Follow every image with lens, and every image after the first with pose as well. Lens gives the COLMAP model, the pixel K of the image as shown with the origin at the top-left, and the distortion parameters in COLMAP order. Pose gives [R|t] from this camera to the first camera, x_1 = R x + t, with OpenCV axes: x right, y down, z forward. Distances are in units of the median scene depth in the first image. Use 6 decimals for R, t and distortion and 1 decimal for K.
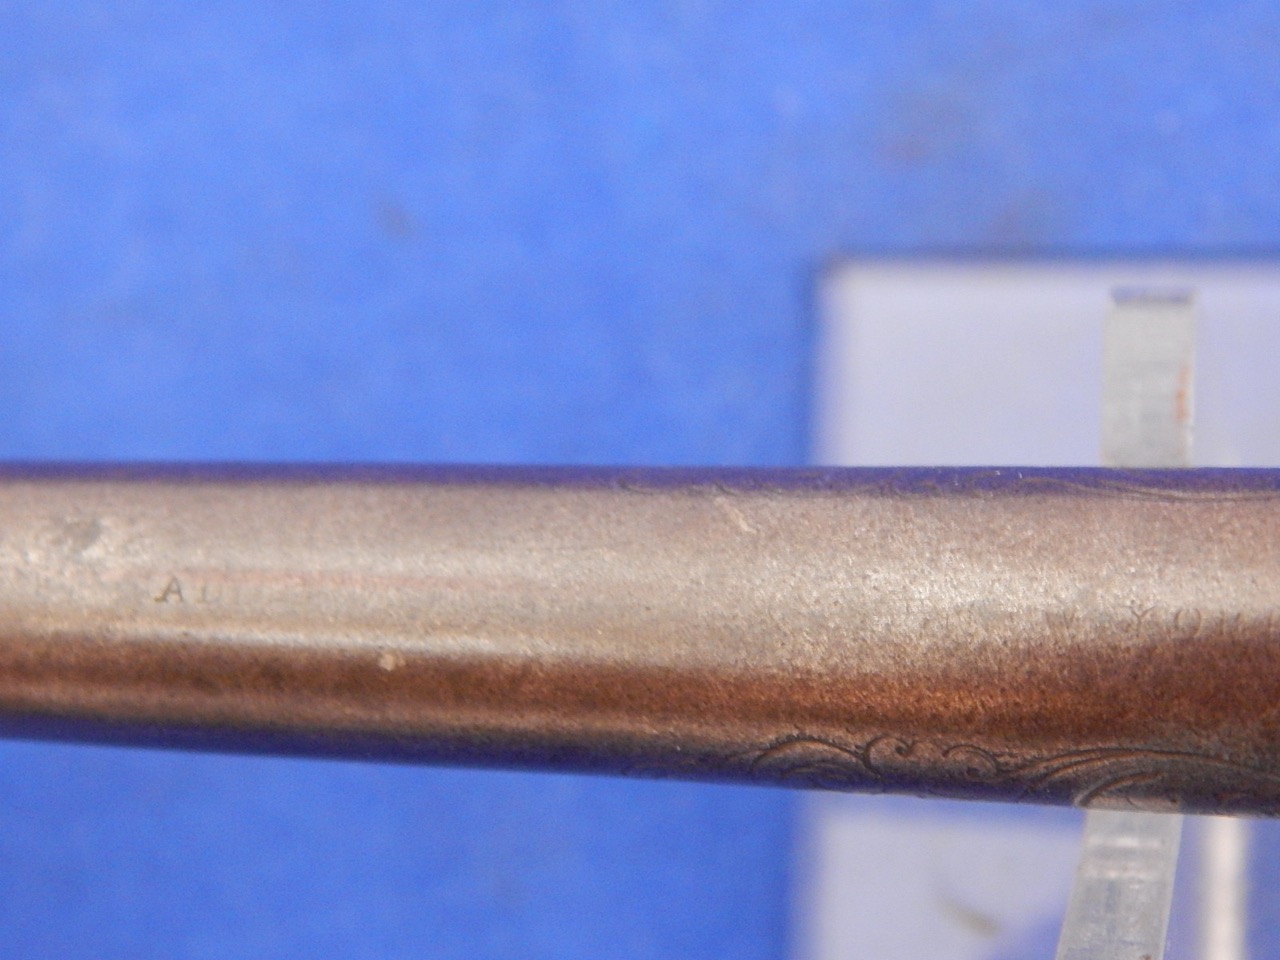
lens RADIAL K [[2534.2, 0, 638.6], [0, 2534.2, 489.6], [0, 0, 1]] dist [-0.123325, 0.000000]
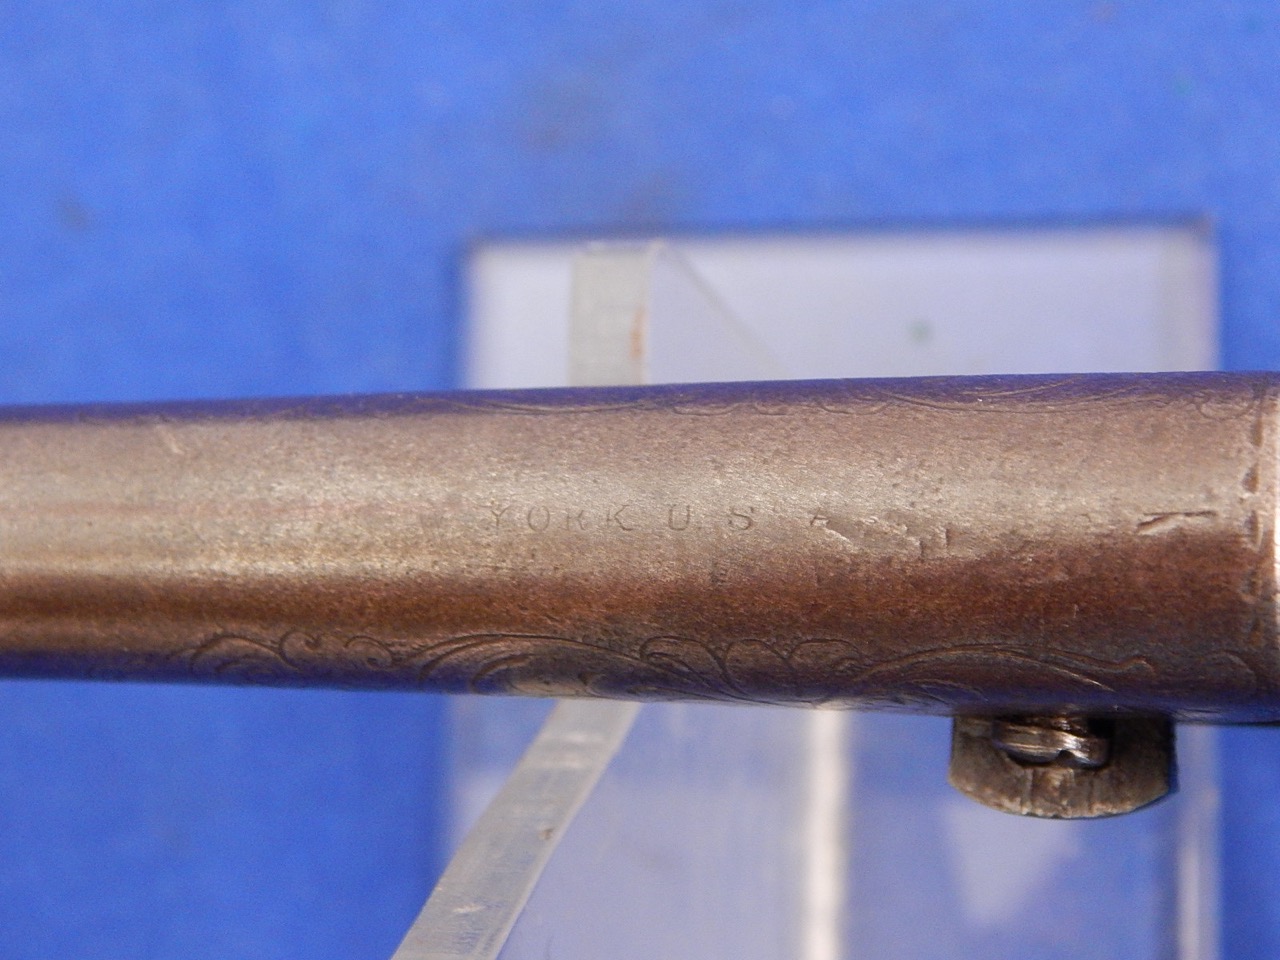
lens RADIAL K [[2534.2, 0, 641.1], [0, 2534.2, 472.0], [0, 0, 1]] dist [-0.123325, 0.000000]
pose [[0.999396, -0.021423, 0.027345, 0.221379], [0.021901, 0.999611, -0.017274, 0.049495], [-0.026964, 0.017863, 0.999477, -0.125085]]
